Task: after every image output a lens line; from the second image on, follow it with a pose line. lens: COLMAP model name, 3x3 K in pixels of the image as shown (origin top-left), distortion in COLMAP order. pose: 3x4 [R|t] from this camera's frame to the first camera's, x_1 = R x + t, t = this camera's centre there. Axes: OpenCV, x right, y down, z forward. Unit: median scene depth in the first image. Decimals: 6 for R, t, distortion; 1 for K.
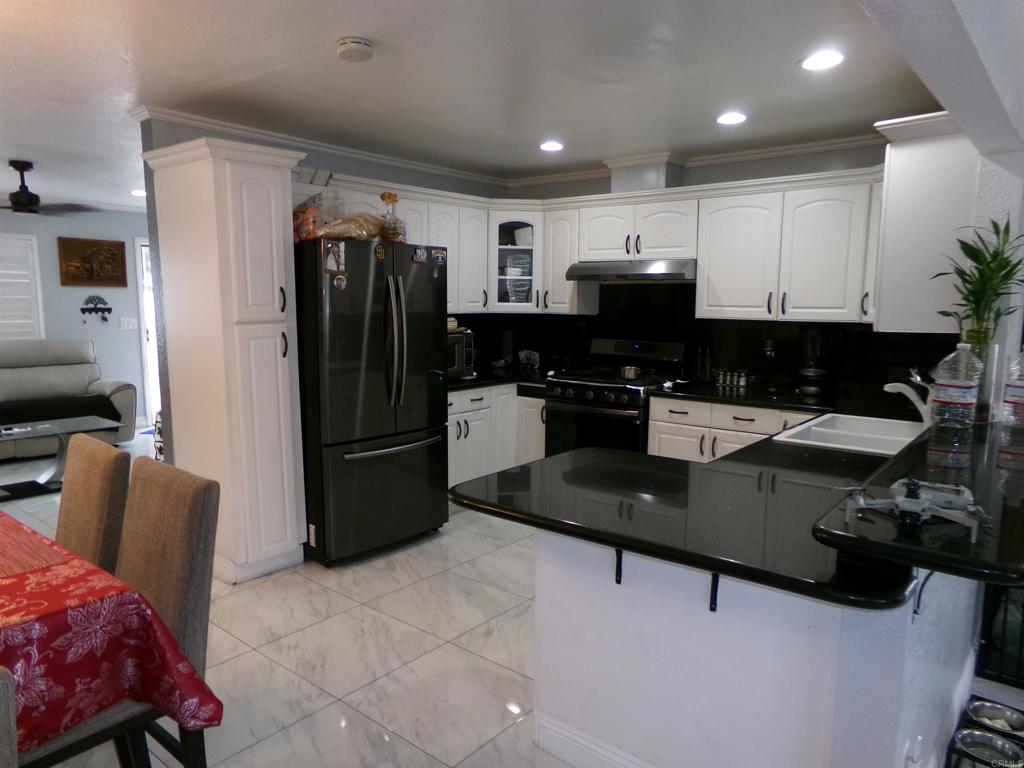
lens RADIAL K [[702.4, 0, 491.6], [0, 702.4, 395.9], [0, 0, 1]] dist [-0.111174, 0.179013]
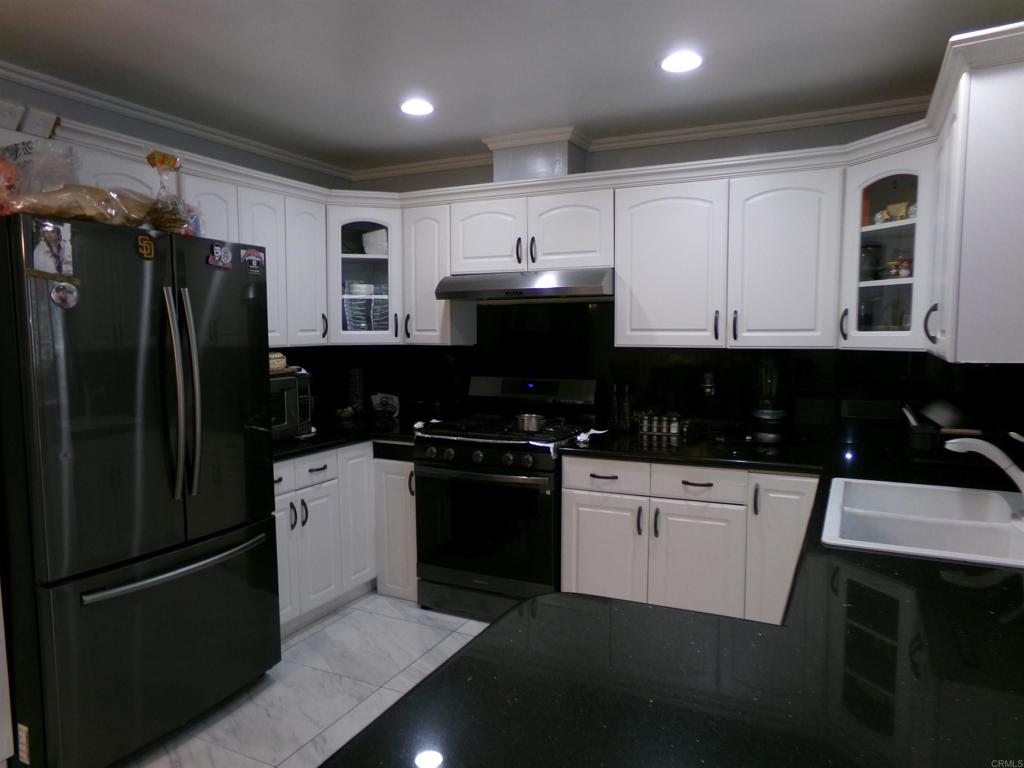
lens RADIAL K [[702.4, 0, 491.6], [0, 702.4, 395.9], [0, 0, 1]] dist [-0.111174, 0.179013]
pose [[0.973501, -0.031850, 0.226456, -0.007782], [0.041734, 0.998368, -0.038992, -0.034448], [-0.224844, 0.047410, 0.973241, 0.292275]]
